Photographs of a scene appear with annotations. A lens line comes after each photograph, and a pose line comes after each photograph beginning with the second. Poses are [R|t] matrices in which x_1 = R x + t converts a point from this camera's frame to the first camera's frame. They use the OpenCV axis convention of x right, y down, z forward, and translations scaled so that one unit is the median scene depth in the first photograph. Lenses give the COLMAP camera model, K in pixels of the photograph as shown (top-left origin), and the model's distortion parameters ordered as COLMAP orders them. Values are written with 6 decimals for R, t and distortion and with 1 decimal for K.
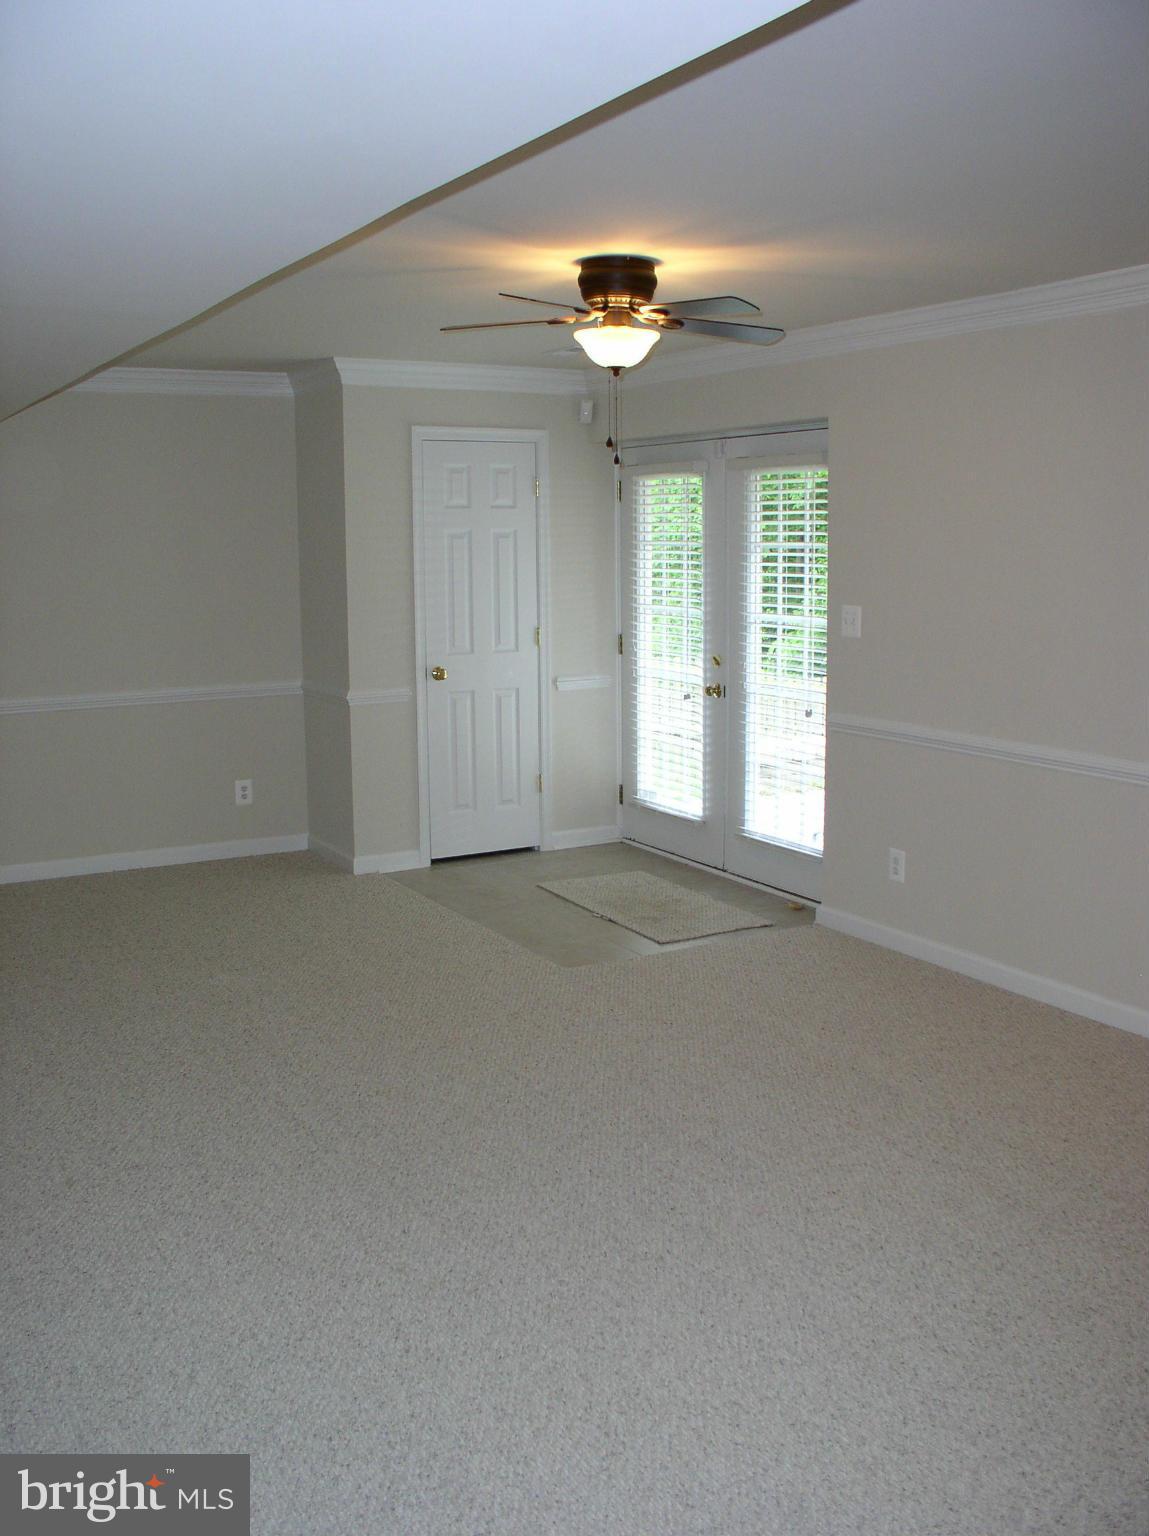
lens RADIAL K [[1435.7, 0, 574.5], [0, 1435.7, 768.0], [0, 0, 1]] dist [-0.224022, 0.276374]
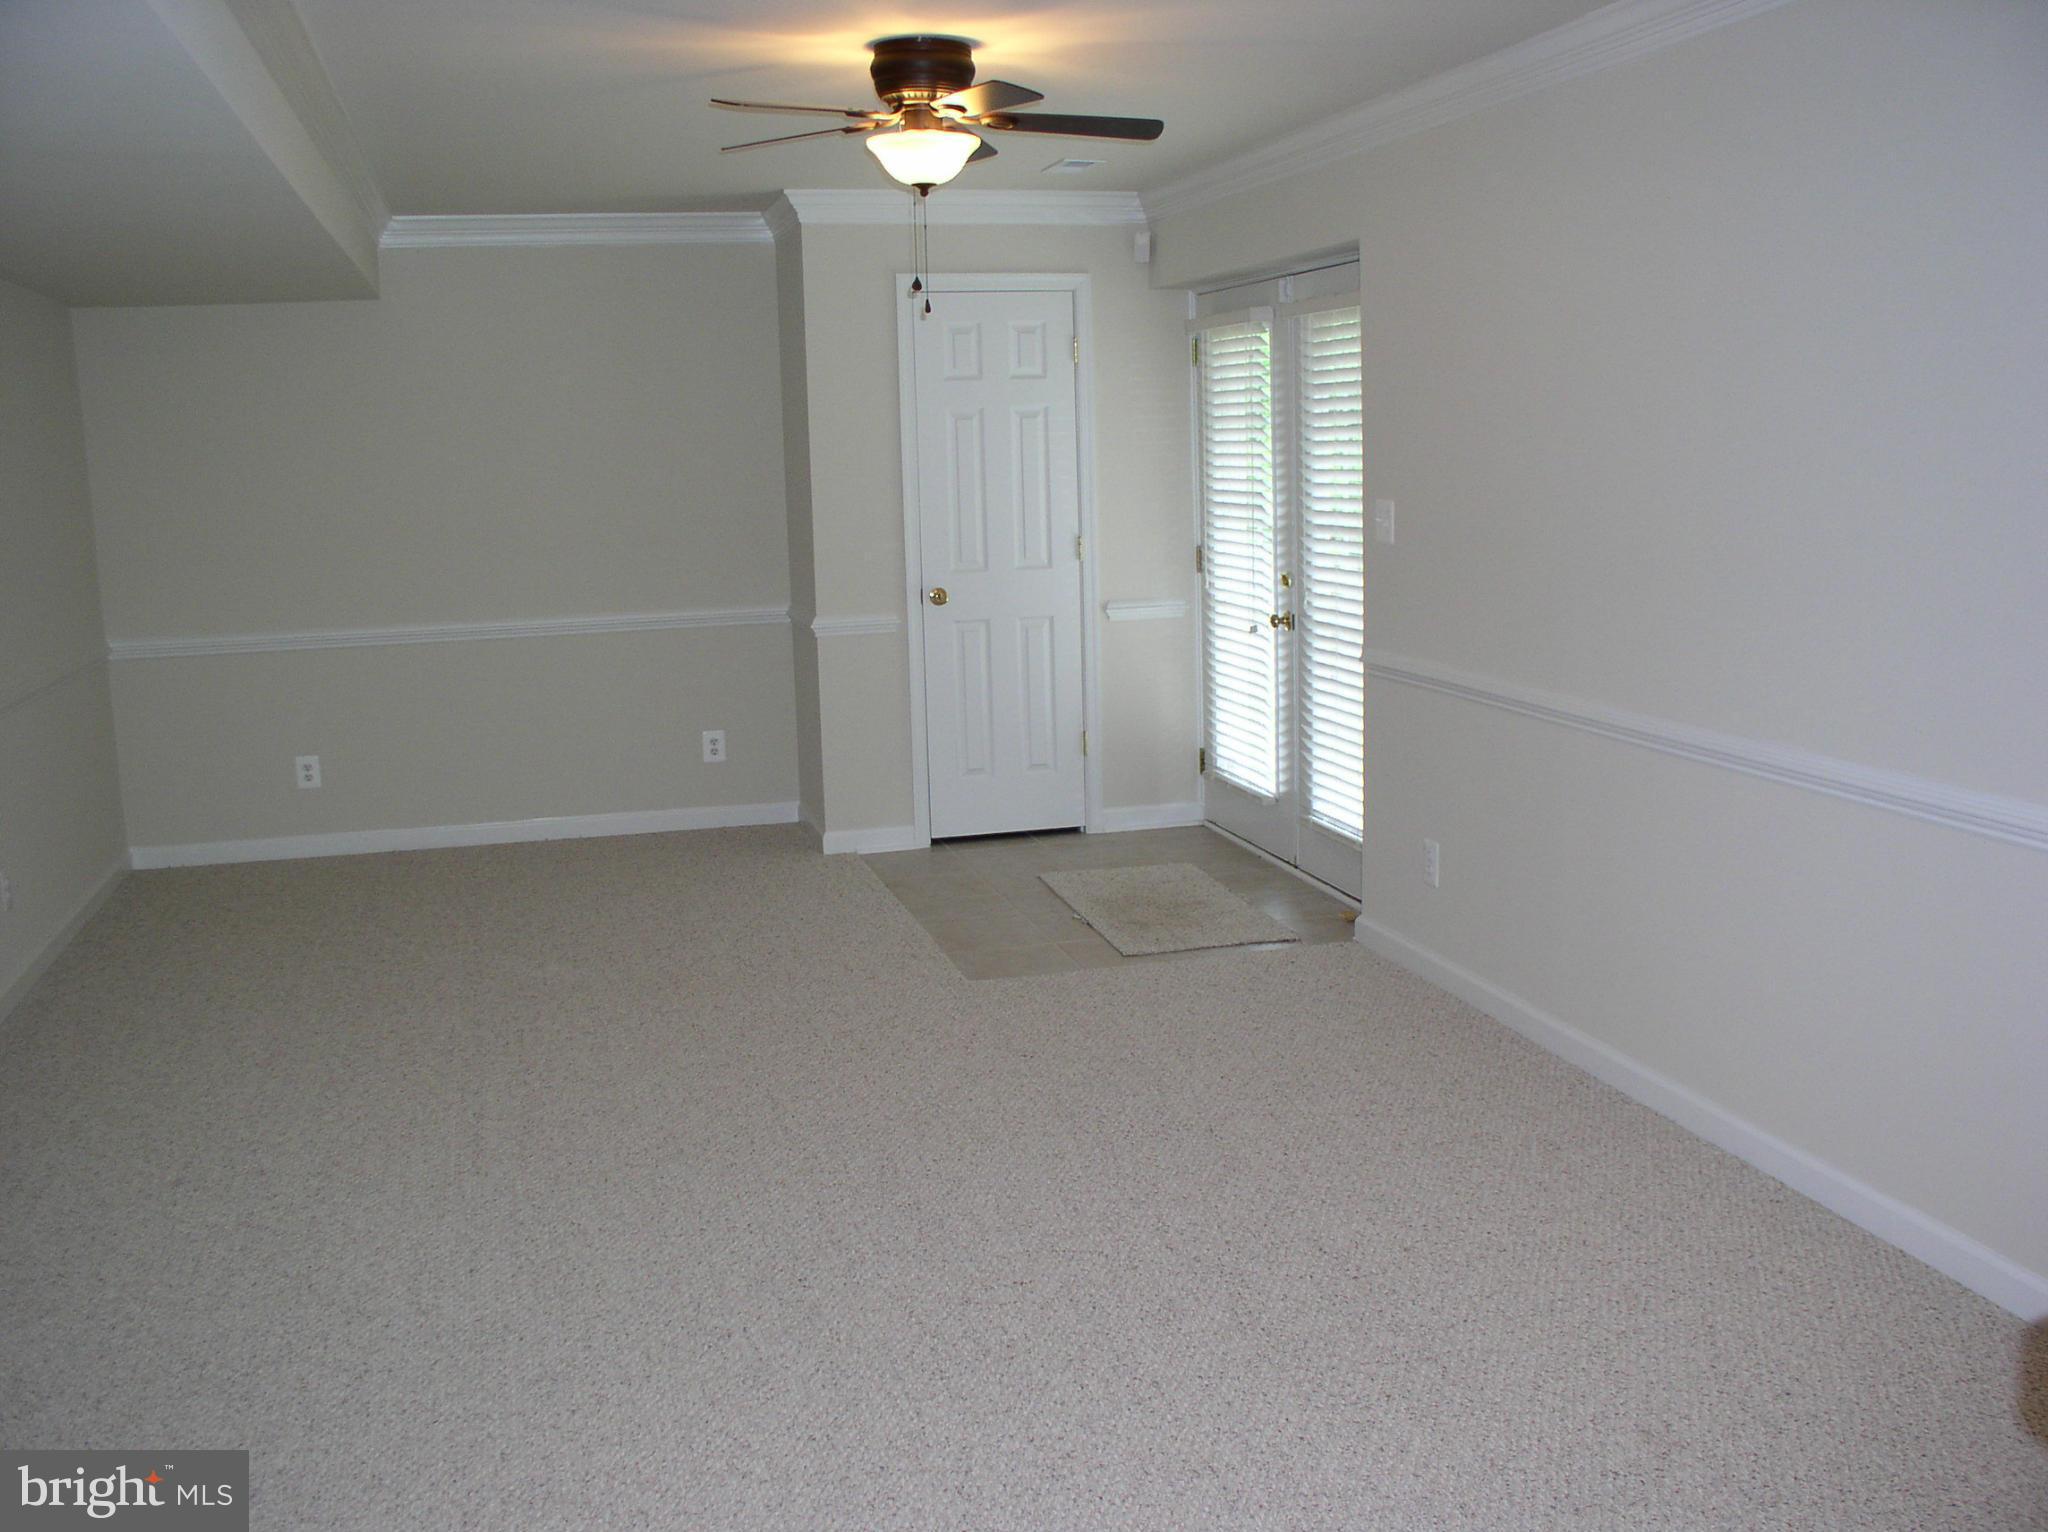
lens RADIAL K [[1914.2, 0, 1035.5], [0, 1914.2, 771.5], [0, 0, 1]] dist [-0.224022, 0.276374]
pose [[0.968334, 0.026462, -0.248252, 0.301469], [-0.022215, 0.999555, 0.019891, 0.009108], [0.248668, -0.013747, 0.968491, 0.029631]]
